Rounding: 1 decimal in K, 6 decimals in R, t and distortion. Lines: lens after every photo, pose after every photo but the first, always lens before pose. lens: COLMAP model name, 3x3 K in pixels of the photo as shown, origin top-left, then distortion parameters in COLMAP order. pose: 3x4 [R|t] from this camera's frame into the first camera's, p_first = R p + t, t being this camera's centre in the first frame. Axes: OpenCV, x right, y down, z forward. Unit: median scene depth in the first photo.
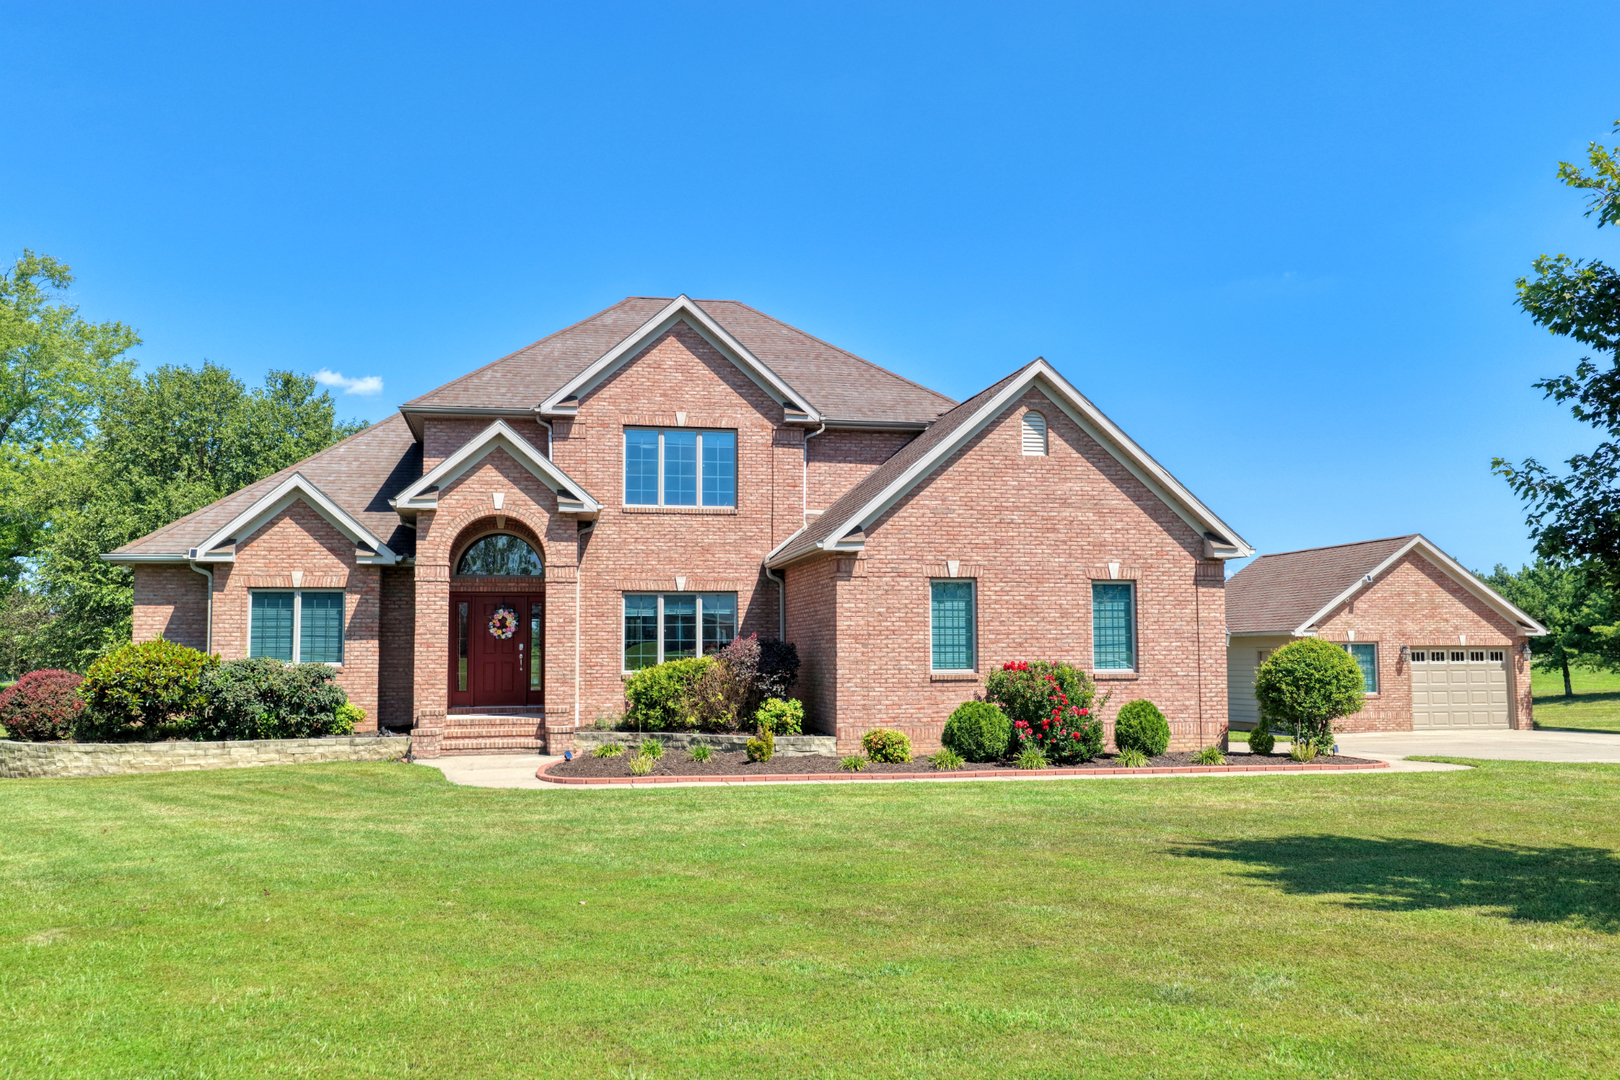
lens RADIAL K [[1343.1, 0, 807.7], [0, 1343.1, 544.1], [0, 0, 1]] dist [-0.012777, 0.028093]
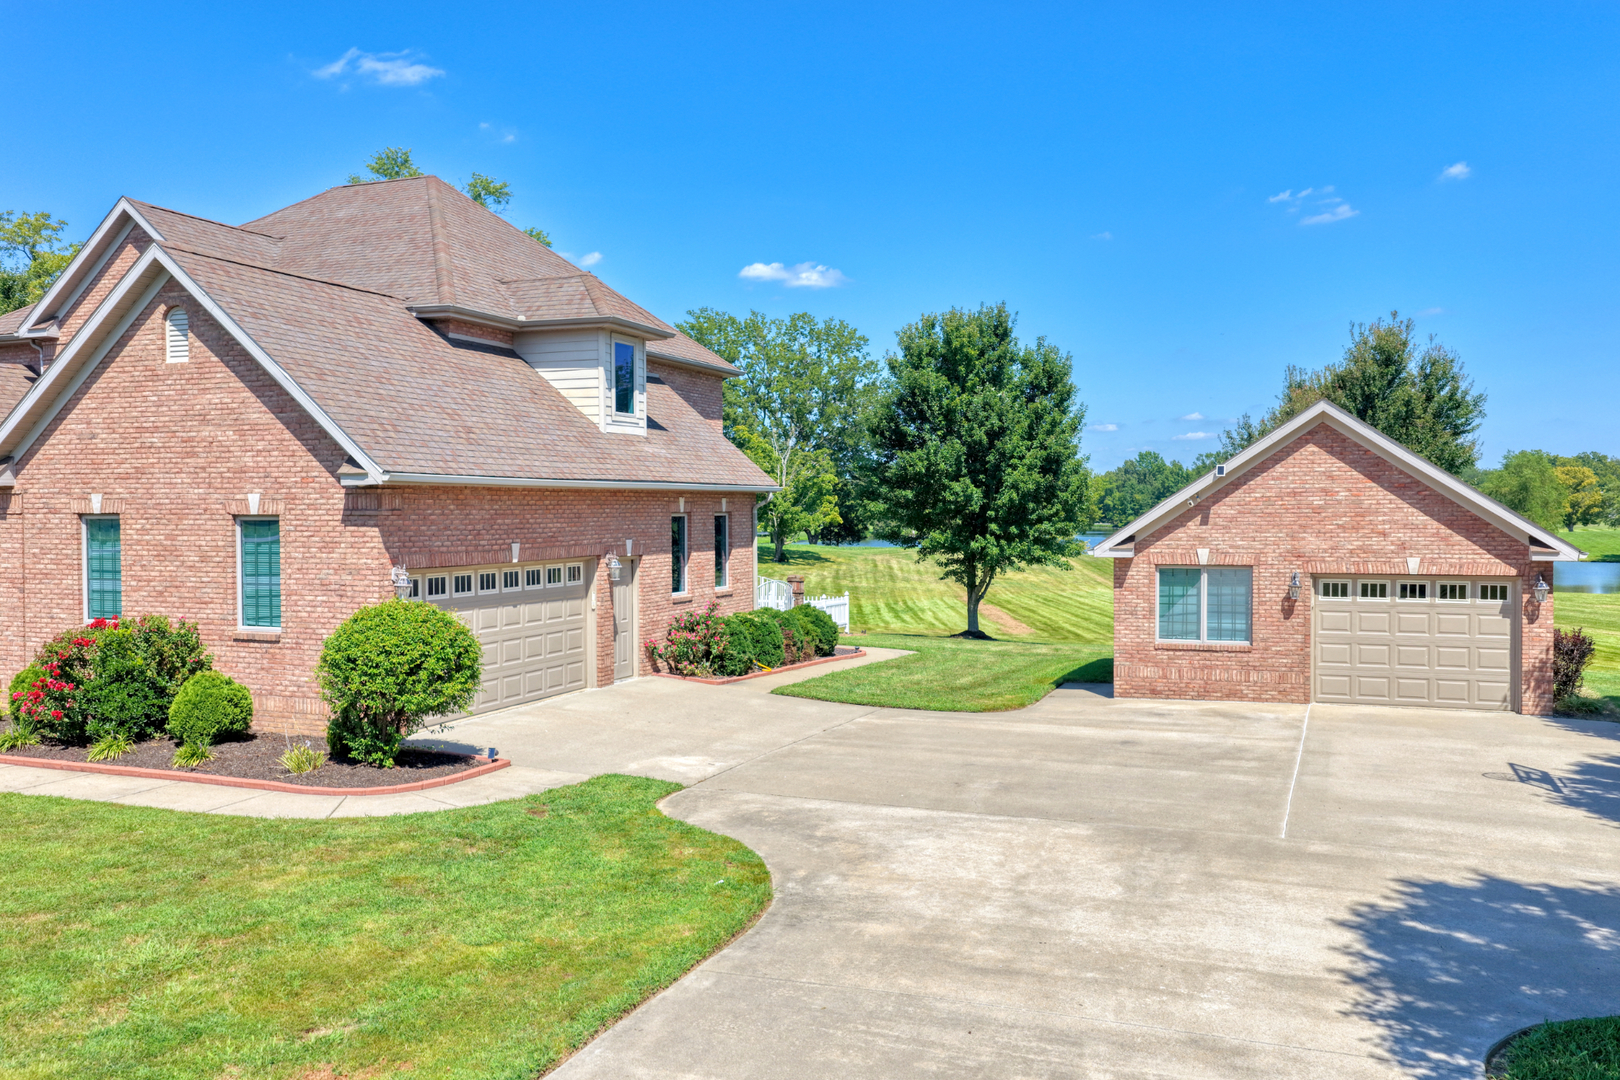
lens RADIAL K [[1343.1, 0, 808.8], [0, 1343.1, 534.9], [0, 0, 1]] dist [-0.012777, 0.028093]
pose [[0.838984, 0.015180, -0.543944, 0.603565], [0.043664, 0.994510, 0.095101, -0.014707], [0.542401, -0.103539, 0.833715, 0.335277]]
